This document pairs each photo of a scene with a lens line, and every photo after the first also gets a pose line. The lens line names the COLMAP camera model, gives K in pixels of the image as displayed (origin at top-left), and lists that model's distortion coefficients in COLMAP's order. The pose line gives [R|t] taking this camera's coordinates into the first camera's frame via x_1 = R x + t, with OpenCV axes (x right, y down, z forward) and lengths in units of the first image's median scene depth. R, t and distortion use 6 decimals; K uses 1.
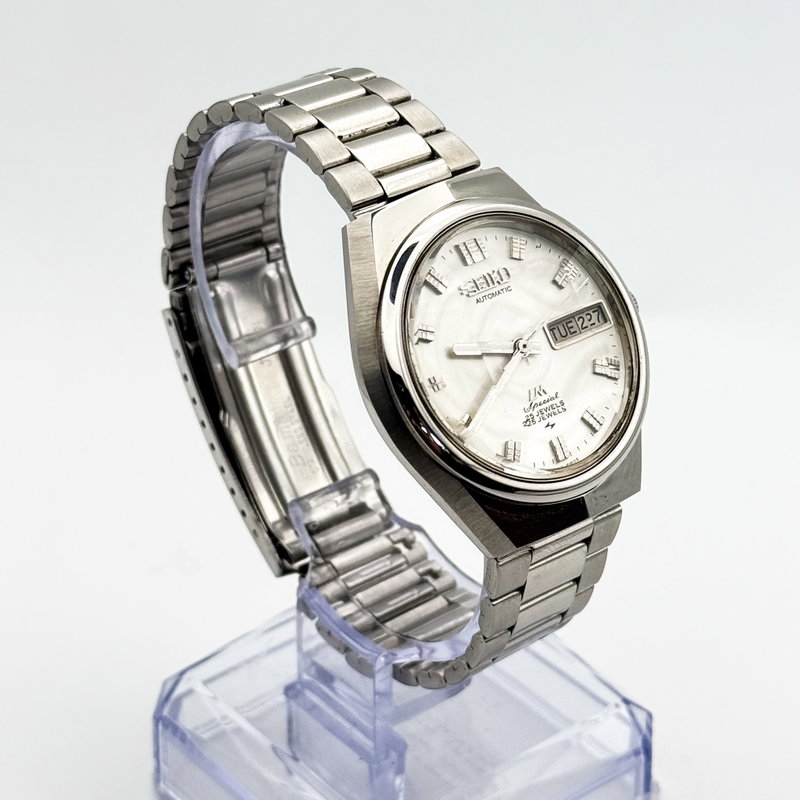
lens RADIAL K [[2385.2, 0, 400.0], [0, 2385.2, 400.0], [0, 0, 1]] dist [-0.018467, 0.213212]
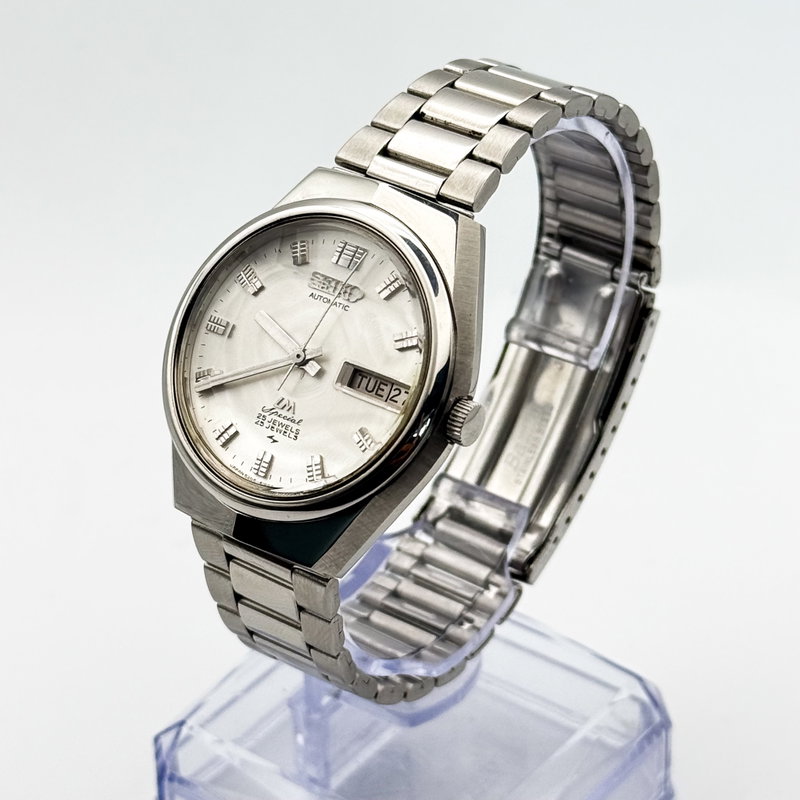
lens RADIAL K [[2385.2, 0, 400.0], [0, 2385.2, 400.0], [0, 0, 1]] dist [-0.018467, 0.213212]
pose [[0.251737, 0.510034, -0.822492, 0.825134], [-0.500315, 0.796072, 0.340522, -0.340978], [0.828441, 0.325783, 0.455578, 0.583940]]
